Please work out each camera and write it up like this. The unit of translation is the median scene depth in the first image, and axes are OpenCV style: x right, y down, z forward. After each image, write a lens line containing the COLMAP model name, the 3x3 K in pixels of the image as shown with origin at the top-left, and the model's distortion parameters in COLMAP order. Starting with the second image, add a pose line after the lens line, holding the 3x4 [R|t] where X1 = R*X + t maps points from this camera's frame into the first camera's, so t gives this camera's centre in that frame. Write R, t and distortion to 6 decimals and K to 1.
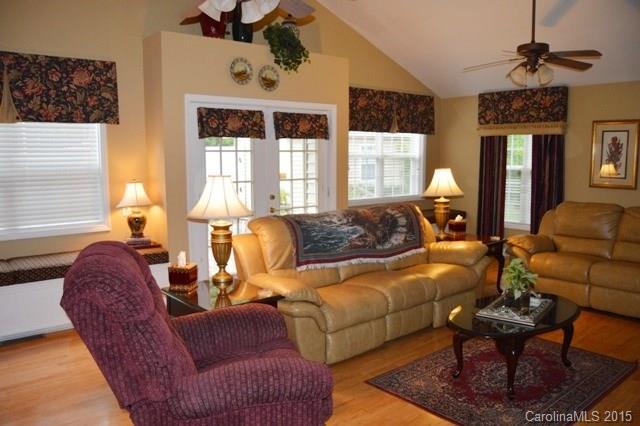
lens RADIAL K [[500.2, 0, 308.3], [0, 500.2, 211.8], [0, 0, 1]] dist [-0.082654, 0.002567]
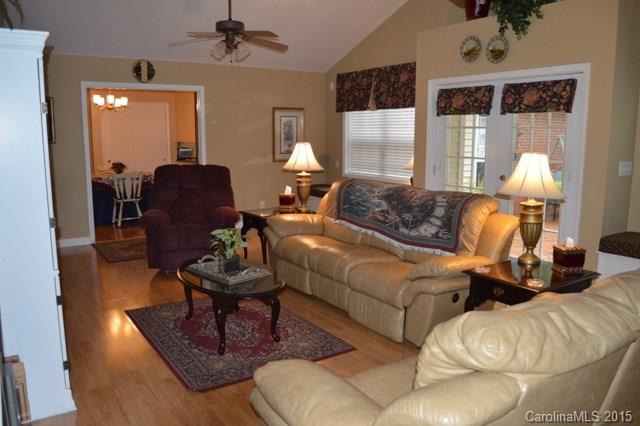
lens RADIAL K [[500.2, 0, 308.3], [0, 500.2, 211.8], [0, 0, 1]] dist [-0.082654, 0.002567]
pose [[-0.117225, 0.164563, -0.979376, 1.005622], [-0.100078, 0.979198, 0.176511, -0.104123], [0.988050, 0.118705, -0.098317, 0.845251]]
